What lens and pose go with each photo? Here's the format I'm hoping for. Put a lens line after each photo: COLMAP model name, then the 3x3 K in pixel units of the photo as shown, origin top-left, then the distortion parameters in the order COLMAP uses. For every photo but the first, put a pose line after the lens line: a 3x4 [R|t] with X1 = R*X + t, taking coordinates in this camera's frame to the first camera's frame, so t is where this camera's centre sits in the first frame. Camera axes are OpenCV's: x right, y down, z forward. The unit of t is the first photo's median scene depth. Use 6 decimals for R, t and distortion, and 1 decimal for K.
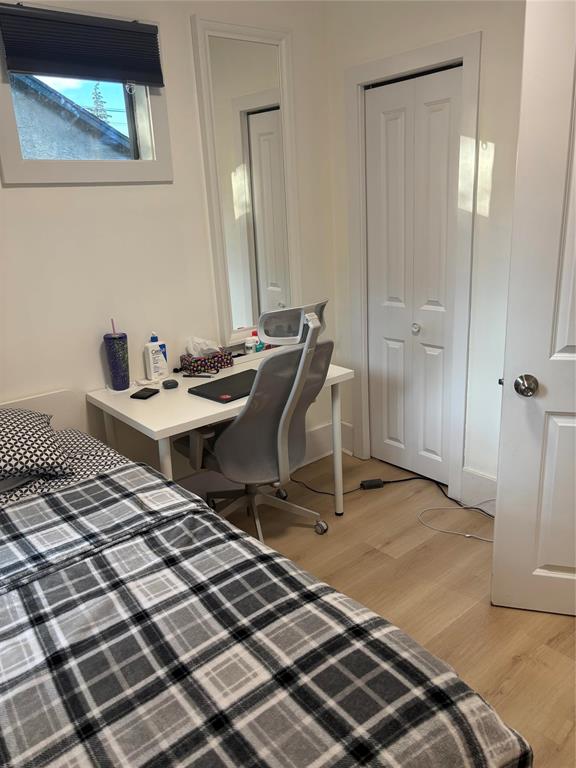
lens RADIAL K [[580.3, 0, 290.6], [0, 580.3, 389.2], [0, 0, 1]] dist [0.059489, -0.067796]
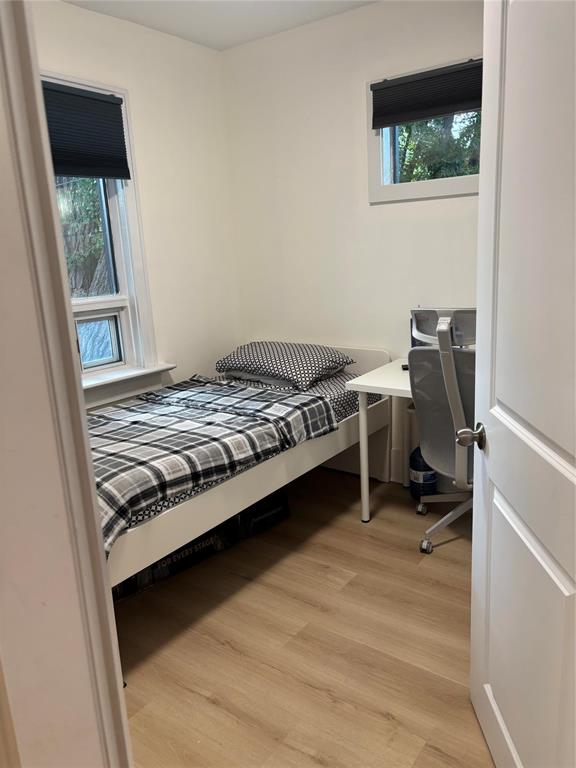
lens RADIAL K [[580.3, 0, 288.5], [0, 580.3, 380.5], [0, 0, 1]] dist [0.059489, -0.067796]
pose [[0.245250, 0.245912, -0.937752, 1.363183], [-0.256328, 0.949319, 0.181908, -0.194903], [0.934959, 0.195759, 0.295855, 0.628324]]
